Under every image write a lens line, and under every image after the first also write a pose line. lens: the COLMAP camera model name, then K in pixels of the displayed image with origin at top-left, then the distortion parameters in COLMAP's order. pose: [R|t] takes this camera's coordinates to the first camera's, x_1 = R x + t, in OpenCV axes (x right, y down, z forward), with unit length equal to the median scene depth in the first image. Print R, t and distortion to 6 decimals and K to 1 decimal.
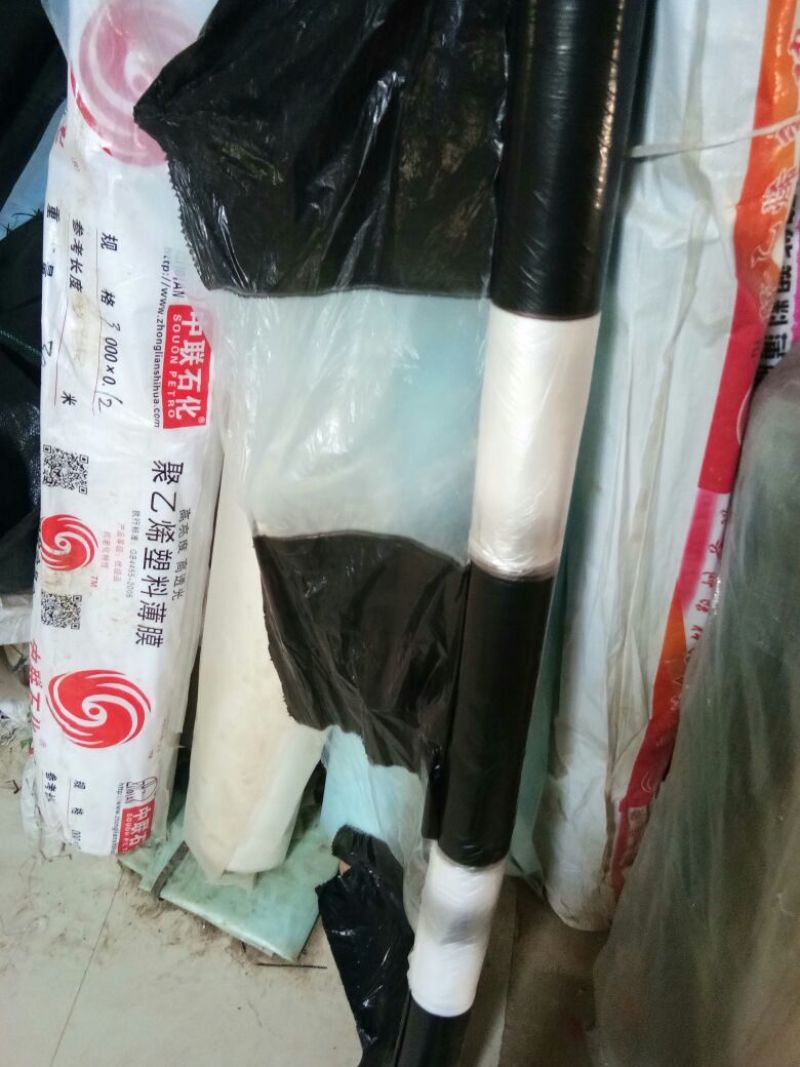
lens RADIAL K [[835.3, 0, 400.0], [0, 835.3, 533.5], [0, 0, 1]] dist [0.090032, -0.152628]
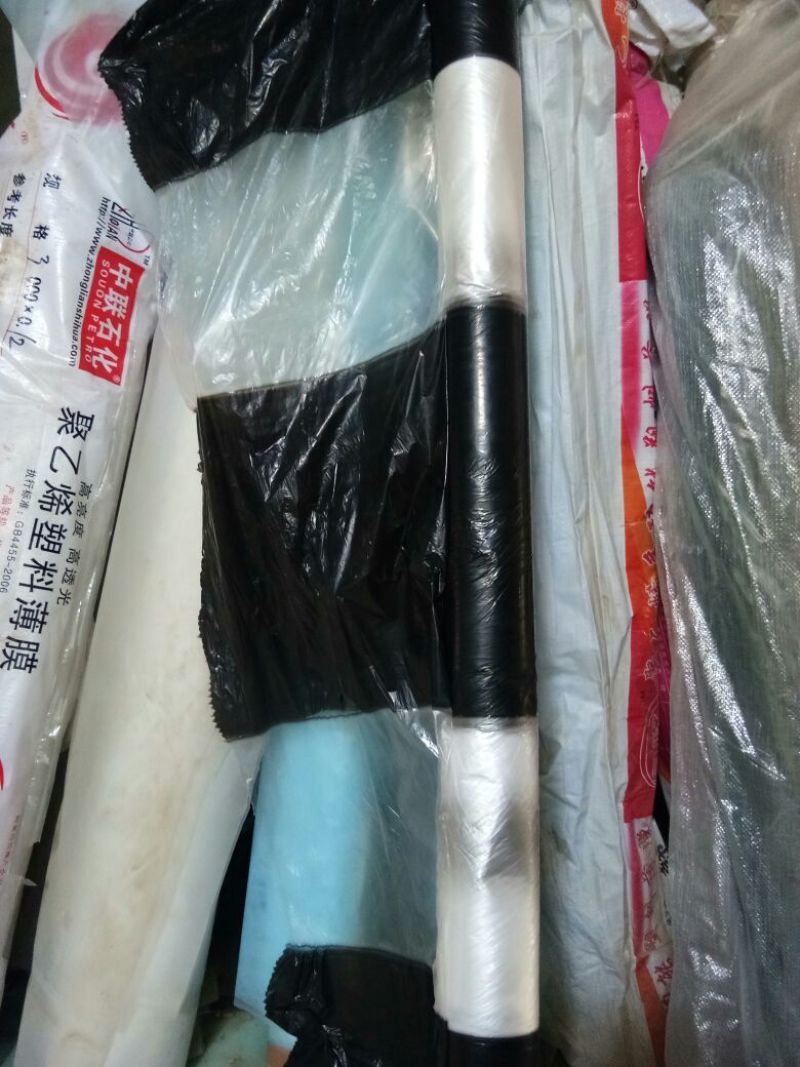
lens RADIAL K [[835.3, 0, 400.0], [0, 835.3, 533.5], [0, 0, 1]] dist [0.090032, -0.152628]
pose [[0.959817, -0.030119, 0.279004, -0.203909], [0.189037, 0.804197, -0.563500, 0.629333], [-0.207402, 0.593599, 0.777576, 0.291385]]
